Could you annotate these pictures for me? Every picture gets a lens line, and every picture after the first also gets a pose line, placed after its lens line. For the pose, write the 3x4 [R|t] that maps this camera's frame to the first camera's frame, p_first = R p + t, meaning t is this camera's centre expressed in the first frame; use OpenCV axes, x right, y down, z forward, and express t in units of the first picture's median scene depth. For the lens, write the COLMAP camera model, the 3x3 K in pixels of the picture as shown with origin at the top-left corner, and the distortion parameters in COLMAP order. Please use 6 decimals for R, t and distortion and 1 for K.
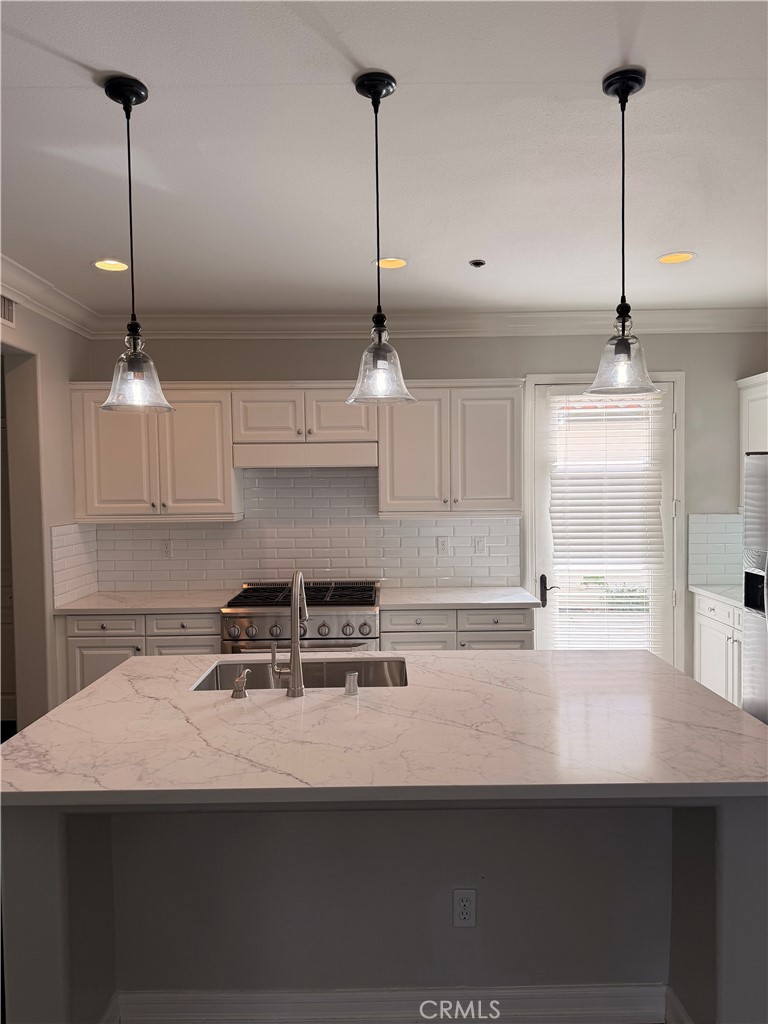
lens RADIAL K [[708.2, 0, 384.0], [0, 708.2, 512.0], [0, 0, 1]] dist [0.160788, -0.300835]
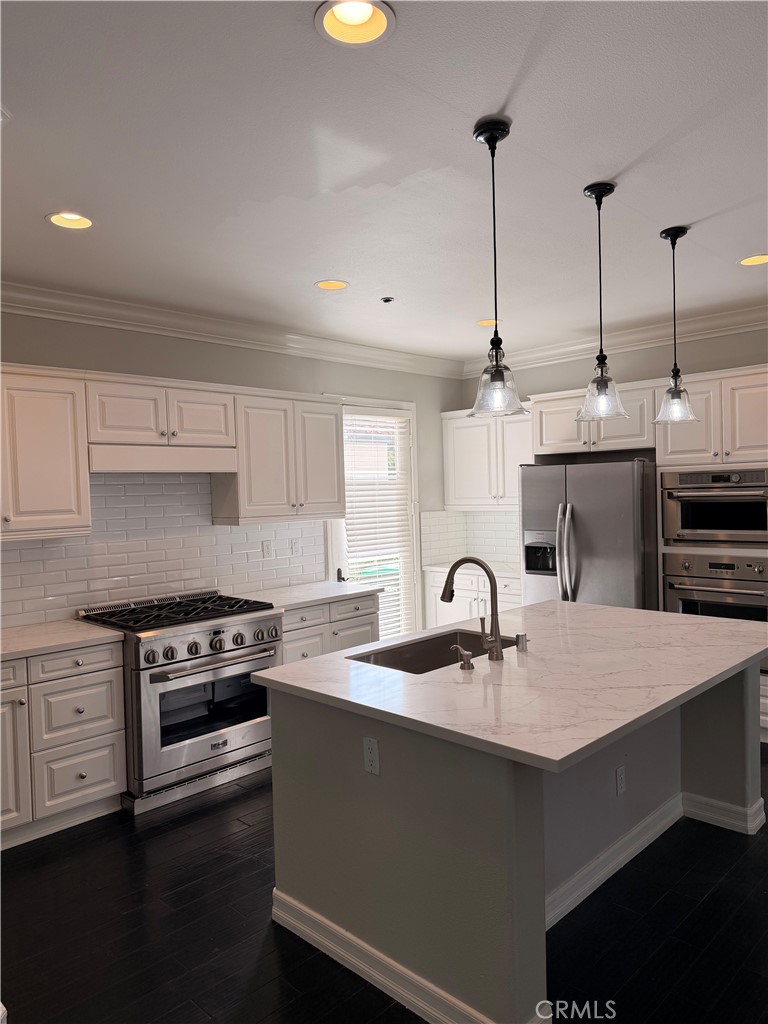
lens RADIAL K [[708.2, 0, 384.0], [0, 708.2, 512.0], [0, 0, 1]] dist [0.160788, -0.300835]
pose [[0.701921, -0.031020, 0.711579, -0.578806], [0.046111, 0.998934, -0.001938, 0.002846], [-0.710760, 0.034173, 0.702604, 0.153485]]
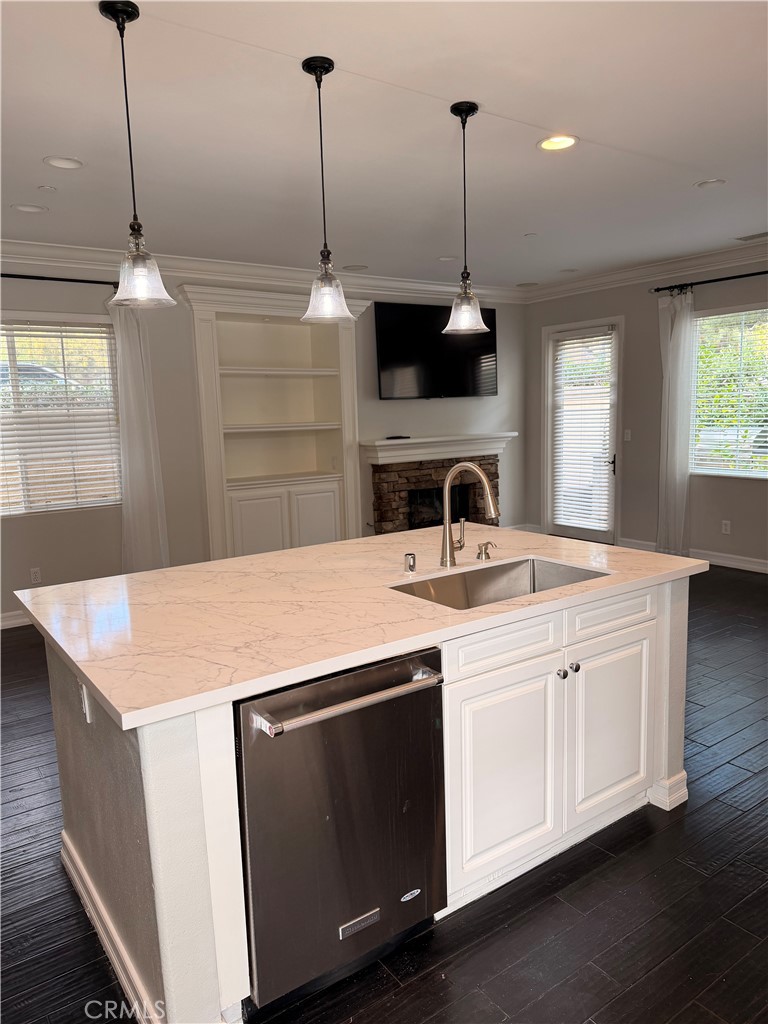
lens RADIAL K [[708.2, 0, 384.0], [0, 708.2, 512.0], [0, 0, 1]] dist [0.160788, -0.300835]
pose [[-0.814996, 0.116811, -0.567570, 0.316661], [0.020194, 0.984602, 0.173643, -0.015857], [0.579114, 0.130057, -0.804806, 0.977795]]
